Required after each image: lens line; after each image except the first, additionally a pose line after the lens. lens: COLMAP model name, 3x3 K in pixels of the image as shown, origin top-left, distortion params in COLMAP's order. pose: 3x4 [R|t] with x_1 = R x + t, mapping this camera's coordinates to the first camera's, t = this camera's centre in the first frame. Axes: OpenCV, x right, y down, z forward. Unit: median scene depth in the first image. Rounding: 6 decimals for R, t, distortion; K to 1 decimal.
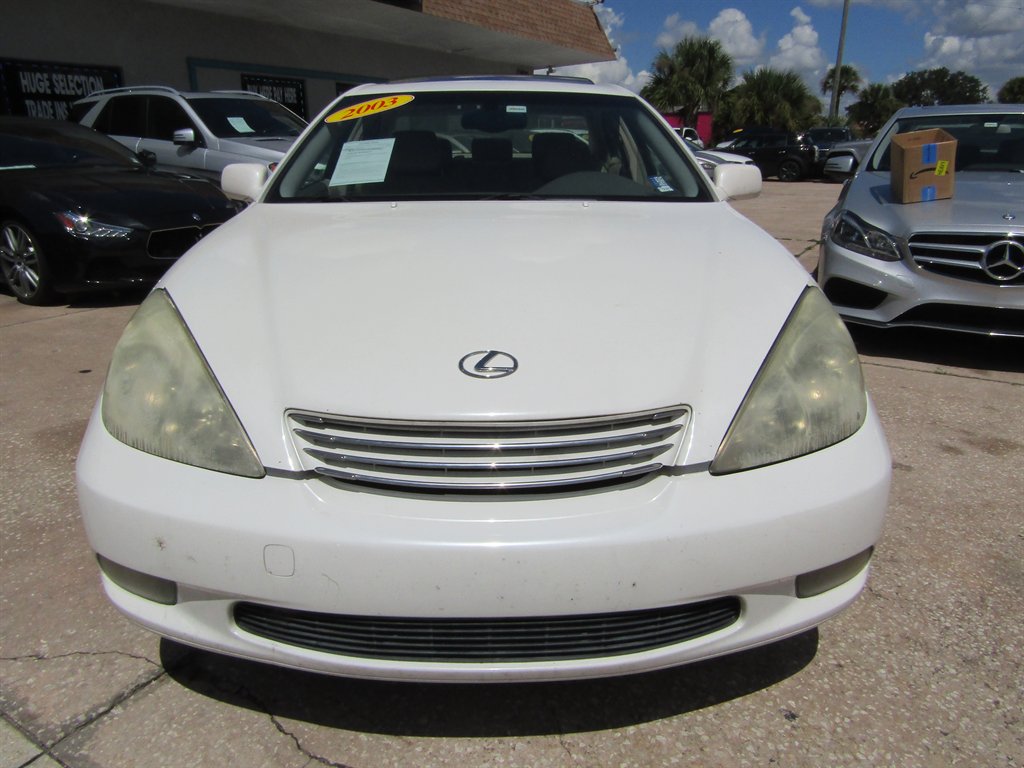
lens RADIAL K [[728.7, 0, 511.0], [0, 728.7, 387.4], [0, 0, 1]] dist [-0.010007, 0.000084]
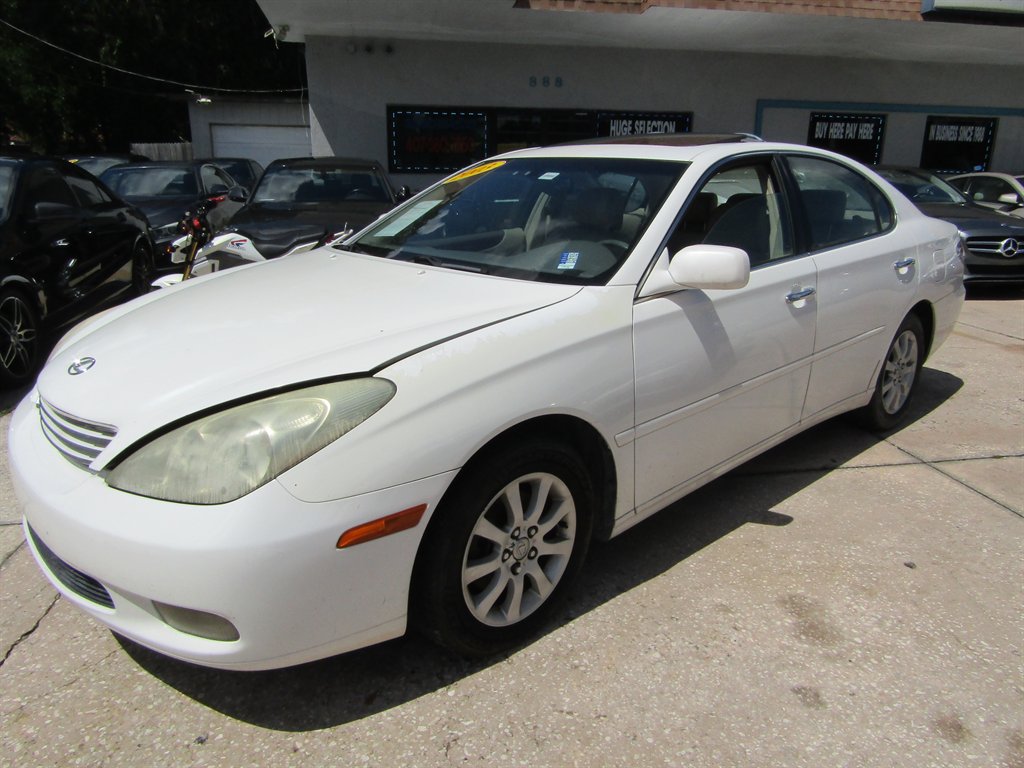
lens RADIAL K [[728.7, 0, 510.5], [0, 728.7, 380.1], [0, 0, 1]] dist [-0.010007, 0.000084]
pose [[0.655769, 0.219863, -0.722238, 1.200060], [-0.251880, 0.965557, 0.065235, -0.237340], [0.711705, 0.139138, 0.688562, 0.430846]]
